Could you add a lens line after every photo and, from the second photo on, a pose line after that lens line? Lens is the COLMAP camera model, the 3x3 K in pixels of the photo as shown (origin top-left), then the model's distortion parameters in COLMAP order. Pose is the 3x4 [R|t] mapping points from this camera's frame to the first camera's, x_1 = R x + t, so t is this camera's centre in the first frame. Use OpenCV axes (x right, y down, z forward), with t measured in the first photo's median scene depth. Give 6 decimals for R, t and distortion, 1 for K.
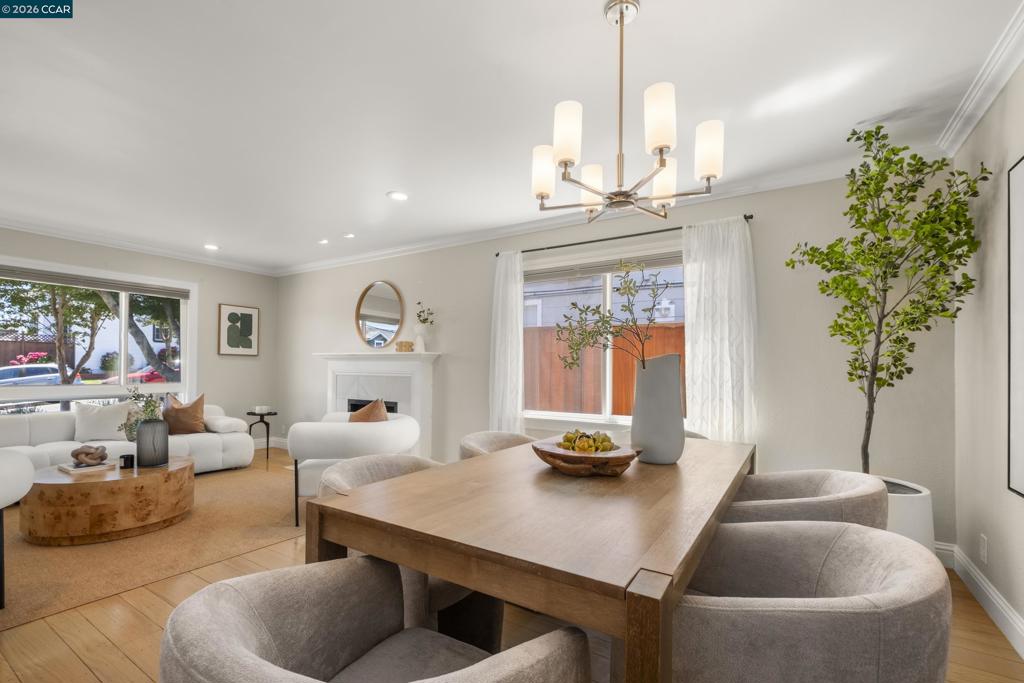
lens RADIAL K [[455.3, 0, 513.3], [0, 455.3, 366.3], [0, 0, 1]] dist [0.001491, -0.002018]
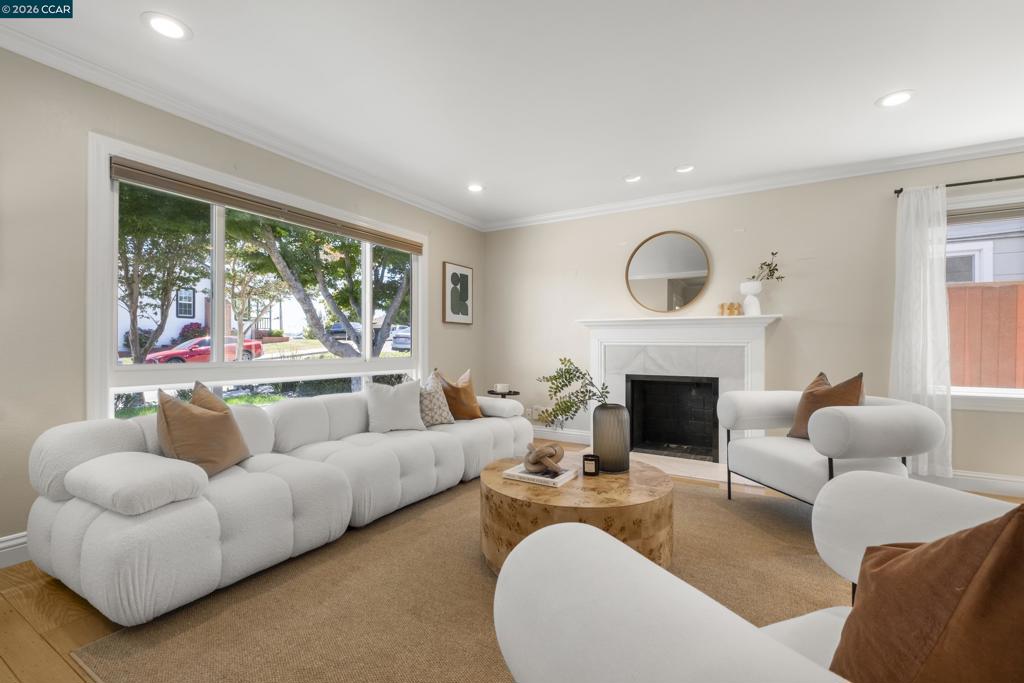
lens RADIAL K [[455.3, 0, 511.0], [0, 455.3, 344.8], [0, 0, 1]] dist [0.001491, -0.002018]
pose [[0.999672, -0.005790, 0.024956, -0.564049], [0.005673, 0.999973, 0.004726, 0.011983], [-0.024983, -0.004583, 0.999677, 0.171914]]
